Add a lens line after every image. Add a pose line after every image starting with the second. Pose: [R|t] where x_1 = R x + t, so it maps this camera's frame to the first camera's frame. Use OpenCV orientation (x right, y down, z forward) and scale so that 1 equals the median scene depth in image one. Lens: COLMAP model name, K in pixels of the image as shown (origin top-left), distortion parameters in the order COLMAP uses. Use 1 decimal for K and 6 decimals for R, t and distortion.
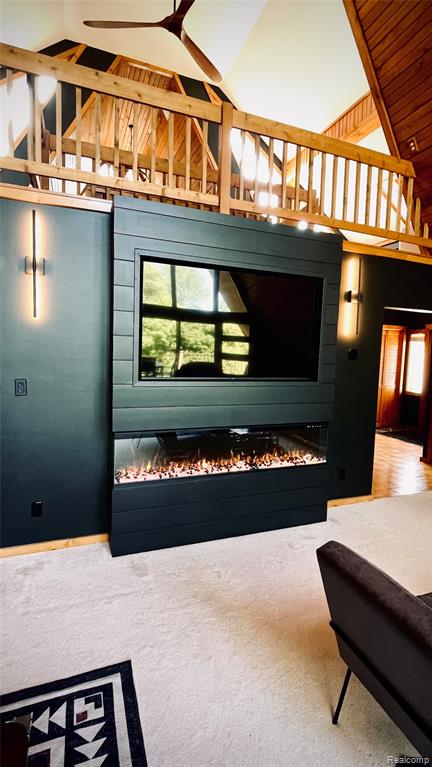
lens RADIAL K [[369.4, 0, 219.7], [0, 369.4, 379.9], [0, 0, 1]] dist [-0.008516, 0.000869]
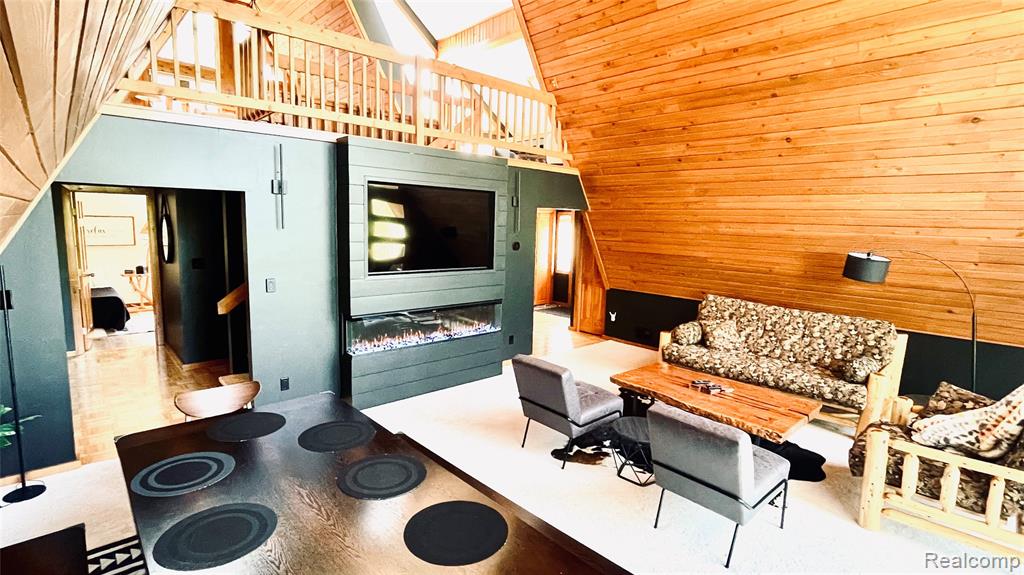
lens RADIAL K [[493.1, 0, 512.2], [0, 493.1, 286.4], [0, 0, 1]] dist [-0.008516, 0.000869]
pose [[0.932384, -0.055237, 0.357224, -0.265185], [0.034209, 0.997304, 0.064924, -0.039920], [-0.359847, -0.048314, 0.931759, -0.583881]]
